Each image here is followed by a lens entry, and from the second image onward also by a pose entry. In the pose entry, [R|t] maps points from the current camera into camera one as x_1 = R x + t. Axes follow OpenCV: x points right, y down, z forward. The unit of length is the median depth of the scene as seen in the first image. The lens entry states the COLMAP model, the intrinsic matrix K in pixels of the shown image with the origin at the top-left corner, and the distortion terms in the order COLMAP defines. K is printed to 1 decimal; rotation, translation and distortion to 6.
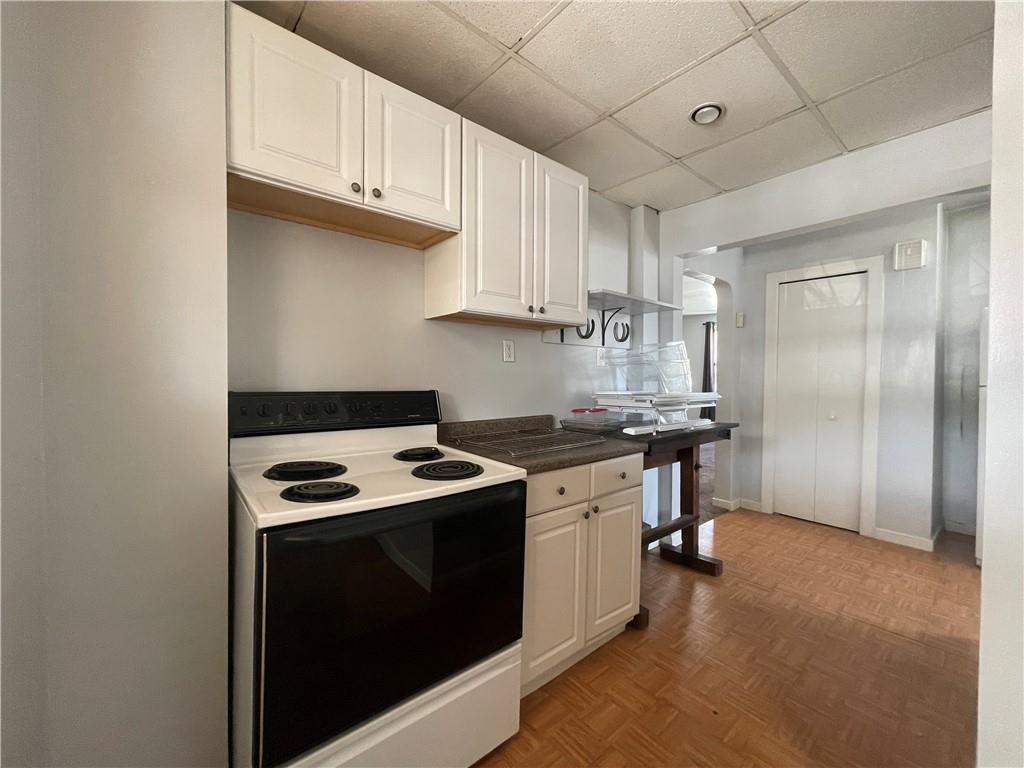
lens RADIAL K [[412.8, 0, 514.6], [0, 412.8, 381.0], [0, 0, 1]] dist [-0.000517, -0.000112]
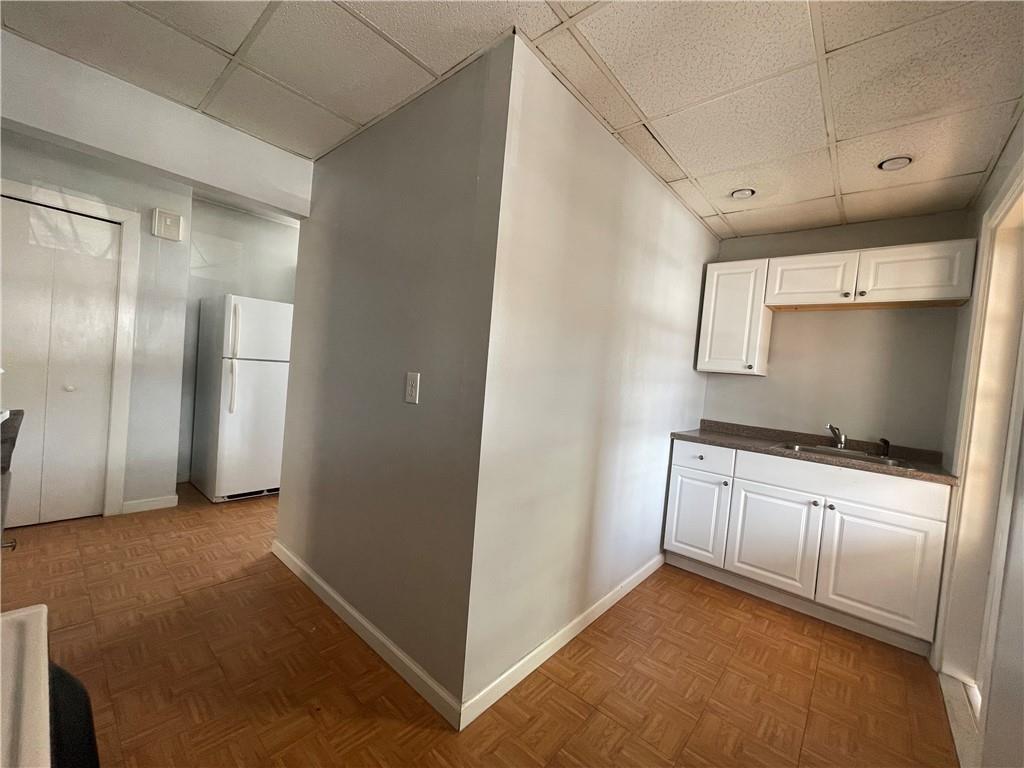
lens RADIAL K [[412.8, 0, 514.6], [0, 412.8, 381.0], [0, 0, 1]] dist [-0.000517, -0.000112]
pose [[-0.158546, -0.043014, 0.986414, -0.186299], [-0.072709, 0.996847, 0.031782, -0.017033], [-0.984671, -0.066683, -0.161174, 0.287087]]
